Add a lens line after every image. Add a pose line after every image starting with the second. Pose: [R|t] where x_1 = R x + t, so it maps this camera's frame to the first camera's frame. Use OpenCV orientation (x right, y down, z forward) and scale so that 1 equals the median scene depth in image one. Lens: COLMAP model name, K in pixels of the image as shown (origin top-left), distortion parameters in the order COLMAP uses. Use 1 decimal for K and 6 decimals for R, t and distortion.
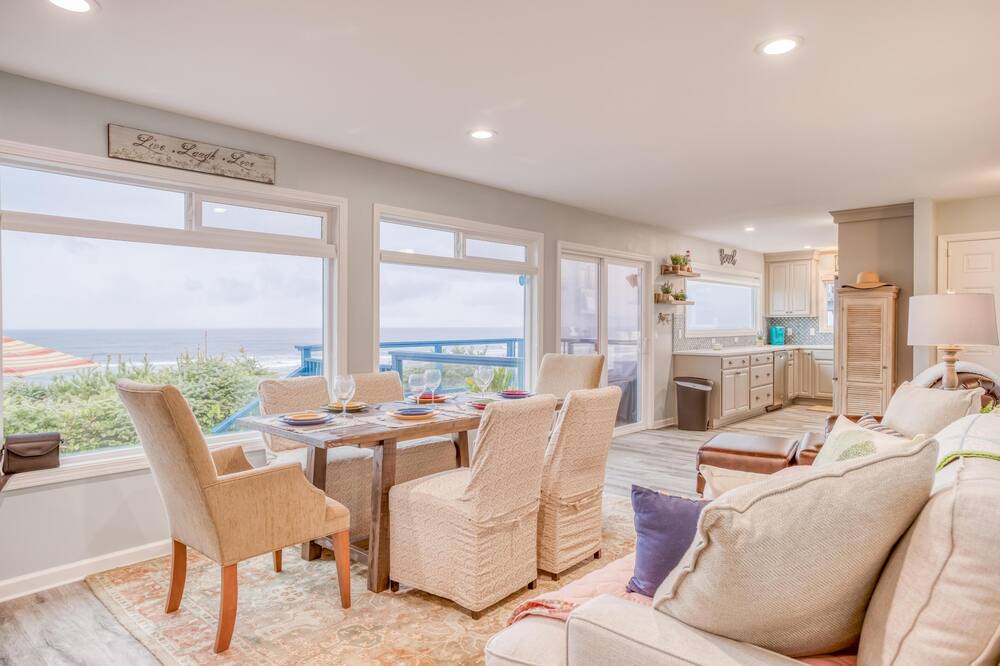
lens RADIAL K [[604.1, 0, 512.1], [0, 604.1, 318.2], [0, 0, 1]] dist [-0.048926, 0.037820]
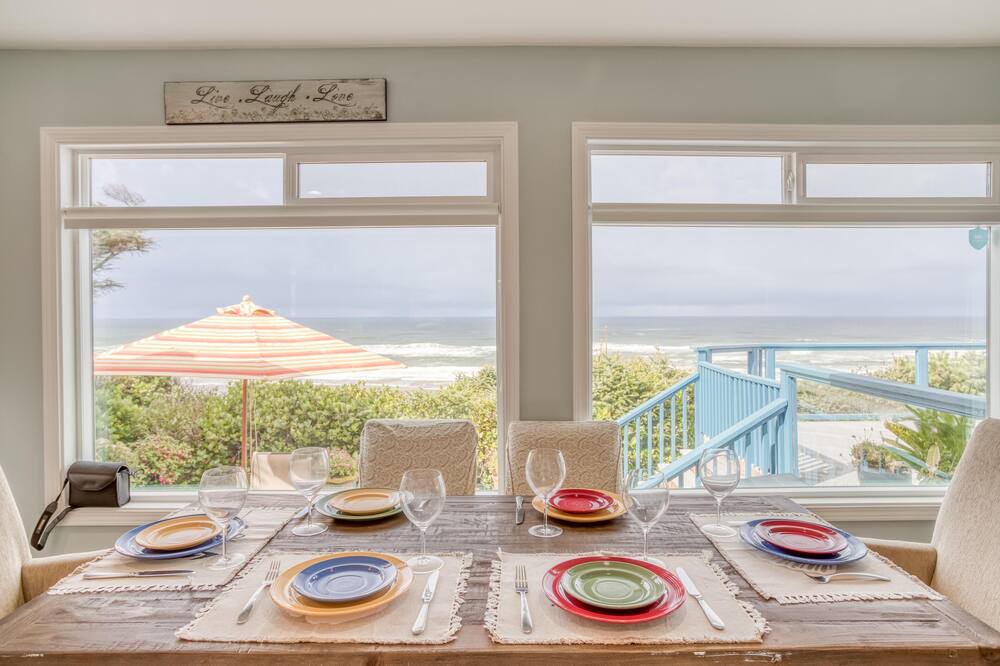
lens RADIAL K [[584.6, 0, 495.4], [0, 584.6, 316.5], [0, 0, 1]] dist [-0.032571, 0.015394]
pose [[0.657738, 0.001217, -0.753246, 0.122696], [0.007746, 0.999935, 0.008380, -0.008334], [0.753207, -0.011346, 0.657685, 0.491051]]
